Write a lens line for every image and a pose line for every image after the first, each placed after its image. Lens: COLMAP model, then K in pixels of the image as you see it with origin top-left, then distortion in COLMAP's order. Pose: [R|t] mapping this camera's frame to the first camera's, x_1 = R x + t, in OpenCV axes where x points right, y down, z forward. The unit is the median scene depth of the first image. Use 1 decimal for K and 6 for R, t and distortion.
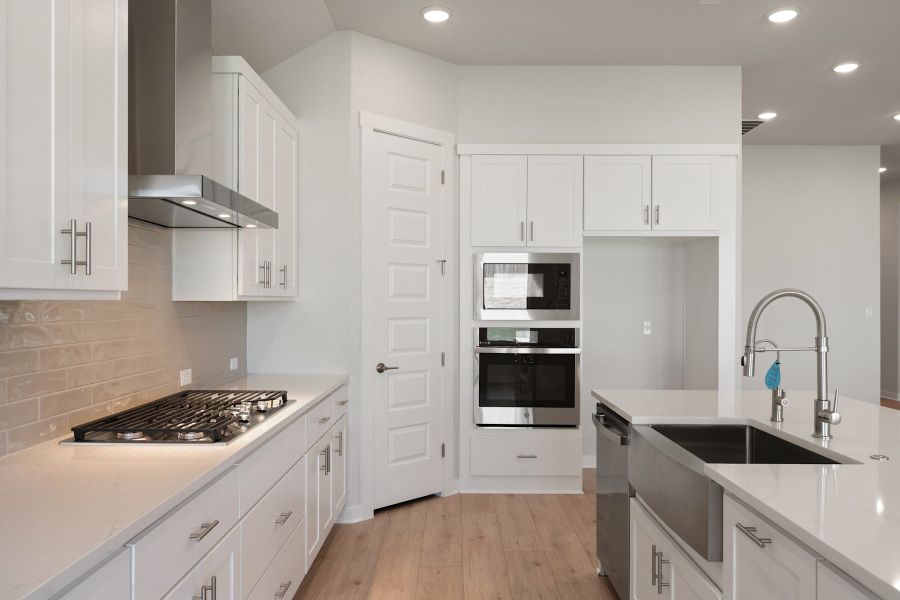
lens RADIAL K [[664.6, 0, 450.6], [0, 664.6, 302.5], [0, 0, 1]] dist [-0.001852, -0.001906]
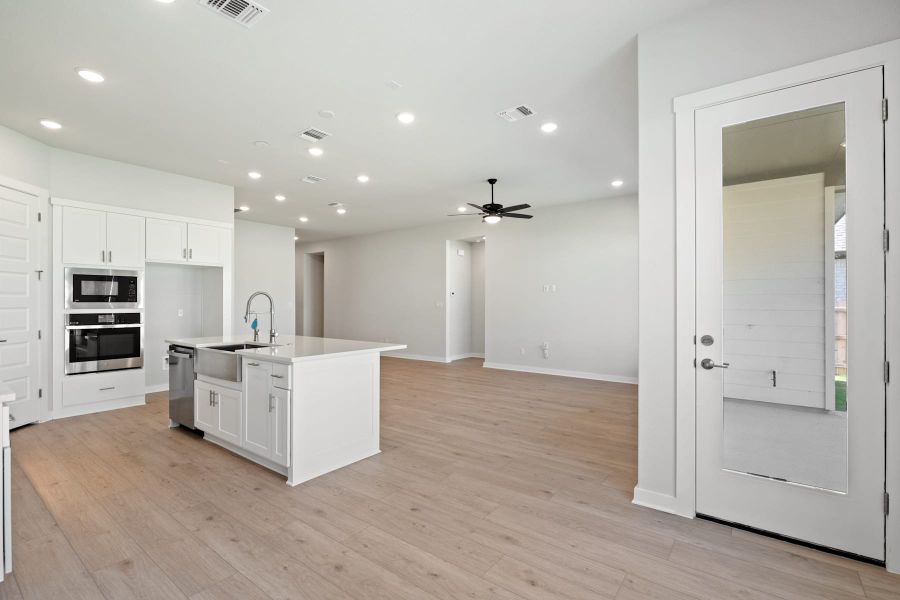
lens RADIAL K [[410.6, 0, 450.3], [0, 410.6, 301.0], [0, 0, 1]] dist [-0.006906, -0.000766]
pose [[0.599419, -0.000476, 0.800436, -0.198240], [0.003038, 0.999994, -0.001680, 0.011484], [-0.800430, 0.003439, 0.599416, -0.339047]]
